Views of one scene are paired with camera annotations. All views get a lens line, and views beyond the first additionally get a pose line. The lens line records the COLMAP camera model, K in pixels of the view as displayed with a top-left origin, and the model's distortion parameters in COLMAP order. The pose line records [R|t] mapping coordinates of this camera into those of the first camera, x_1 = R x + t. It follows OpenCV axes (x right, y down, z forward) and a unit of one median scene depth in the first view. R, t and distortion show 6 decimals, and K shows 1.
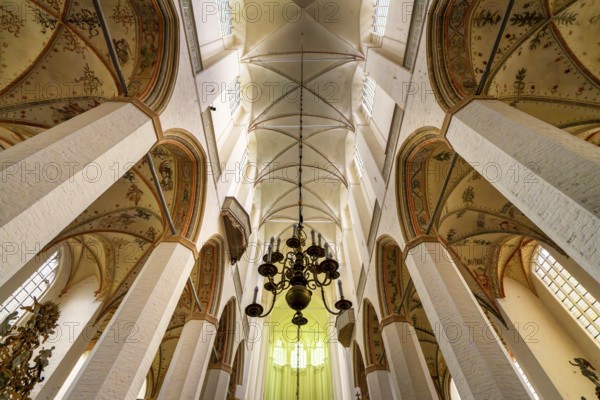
lens RADIAL K [[276.1, 0, 300.0], [0, 276.1, 200.0], [0, 0, 1]] dist [-0.000630, -0.000085]
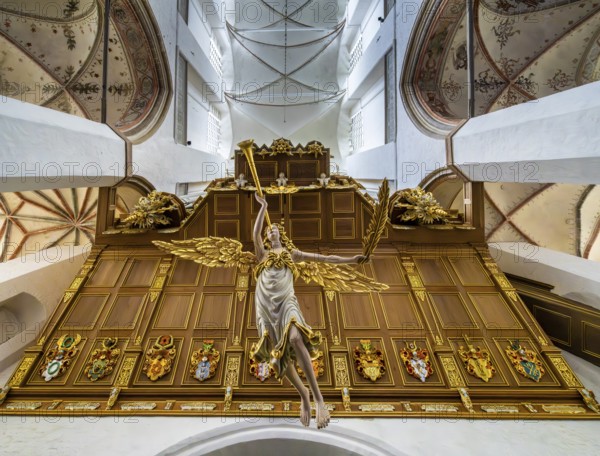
lens RADIAL K [[308.4, 0, 276.9], [0, 308.4, 228.0], [0, 0, 1]] dist [-0.001040, -0.001141]
pose [[-0.999551, -0.000748, 0.029941, 0.005503], [-0.015170, -0.849320, -0.527660, -0.464446], [0.025824, -0.527877, 0.848928, -0.325092]]
